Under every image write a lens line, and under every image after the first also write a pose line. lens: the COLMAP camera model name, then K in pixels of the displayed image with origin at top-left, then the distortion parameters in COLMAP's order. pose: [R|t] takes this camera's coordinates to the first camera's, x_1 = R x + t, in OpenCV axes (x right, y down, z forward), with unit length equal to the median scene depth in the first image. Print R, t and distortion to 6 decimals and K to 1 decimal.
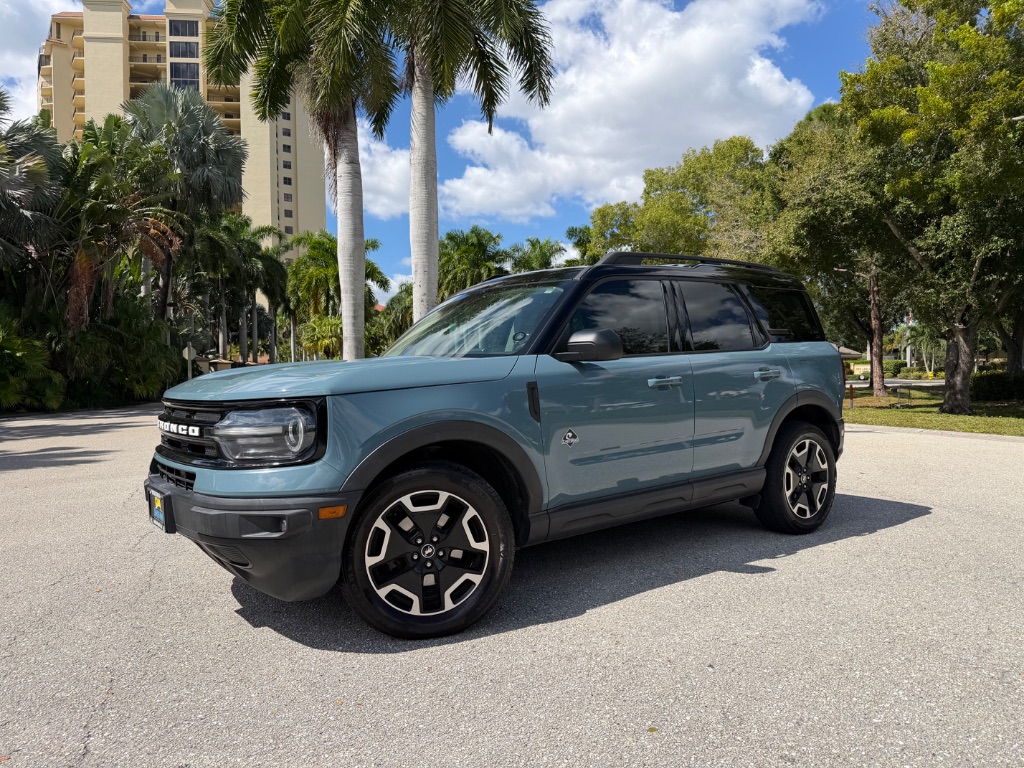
lens RADIAL K [[713.4, 0, 520.8], [0, 713.4, 386.4], [0, 0, 1]] dist [0.032609, -0.049219]
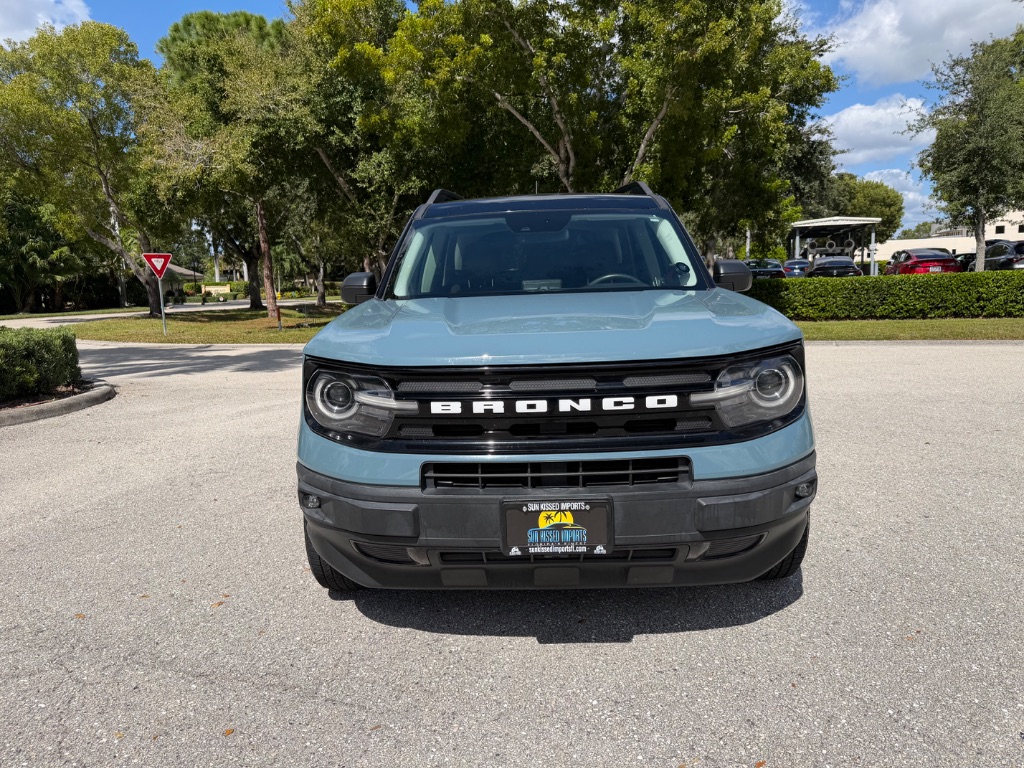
lens RADIAL K [[713.4, 0, 505.4], [0, 713.4, 386.0], [0, 0, 1]] dist [0.032609, -0.049219]
pose [[0.648601, -0.117588, 0.751991, -0.156568], [0.035914, 0.991622, 0.124082, -0.006739], [-0.760281, -0.053472, 0.647390, 0.093739]]
